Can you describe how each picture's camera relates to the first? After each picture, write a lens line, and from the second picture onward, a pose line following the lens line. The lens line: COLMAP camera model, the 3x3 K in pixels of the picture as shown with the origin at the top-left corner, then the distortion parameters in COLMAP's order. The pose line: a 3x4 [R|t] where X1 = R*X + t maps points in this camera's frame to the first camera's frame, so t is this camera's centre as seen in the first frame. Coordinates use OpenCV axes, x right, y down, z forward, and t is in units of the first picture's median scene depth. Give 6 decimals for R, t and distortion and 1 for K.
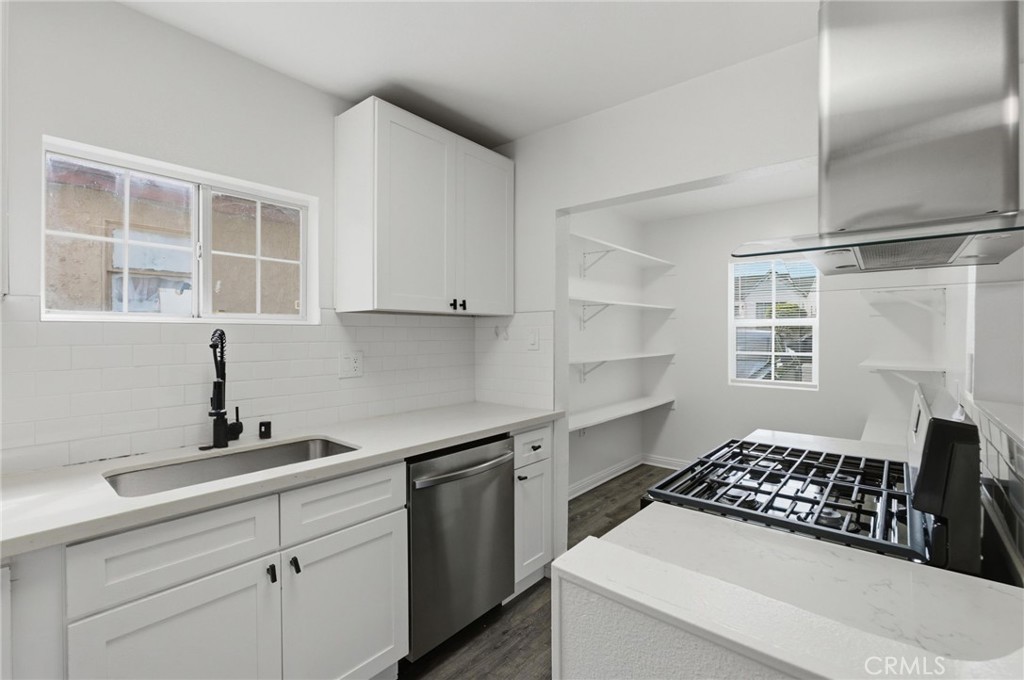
lens RADIAL K [[457.5, 0, 516.7], [0, 457.5, 336.3], [0, 0, 1]] dist [0.014731, -0.000500]
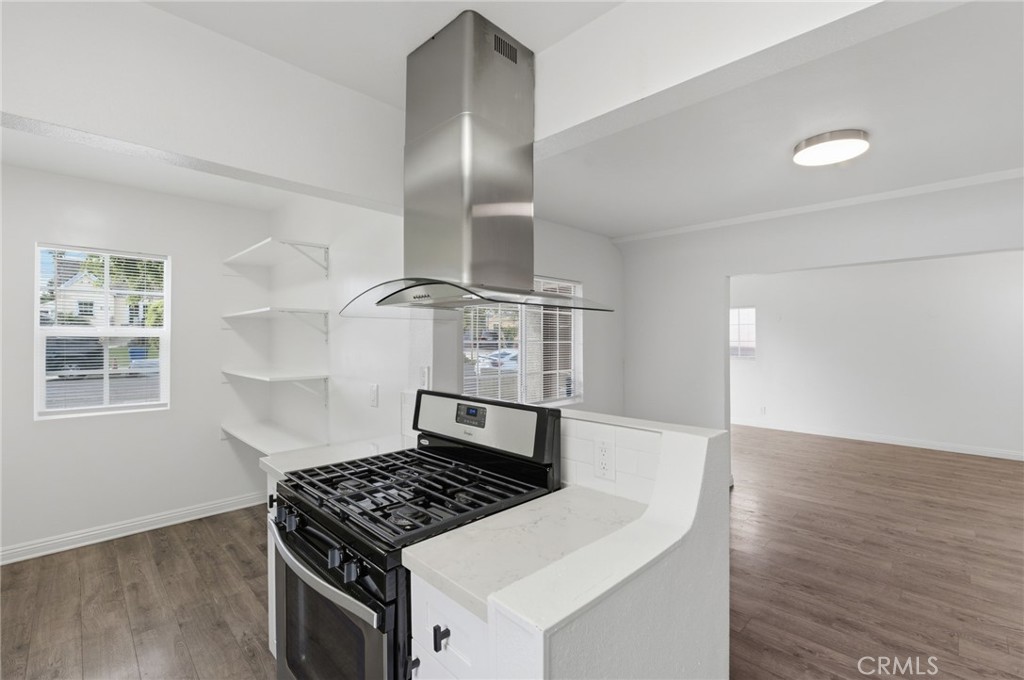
lens RADIAL K [[457.5, 0, 517.8], [0, 457.5, 339.7], [0, 0, 1]] dist [0.014731, -0.000500]
pose [[0.094961, 0.000711, 0.995481, -0.191905], [-0.000981, 0.999999, -0.000621, -0.019099], [-0.995480, -0.000917, 0.094962, 0.223309]]
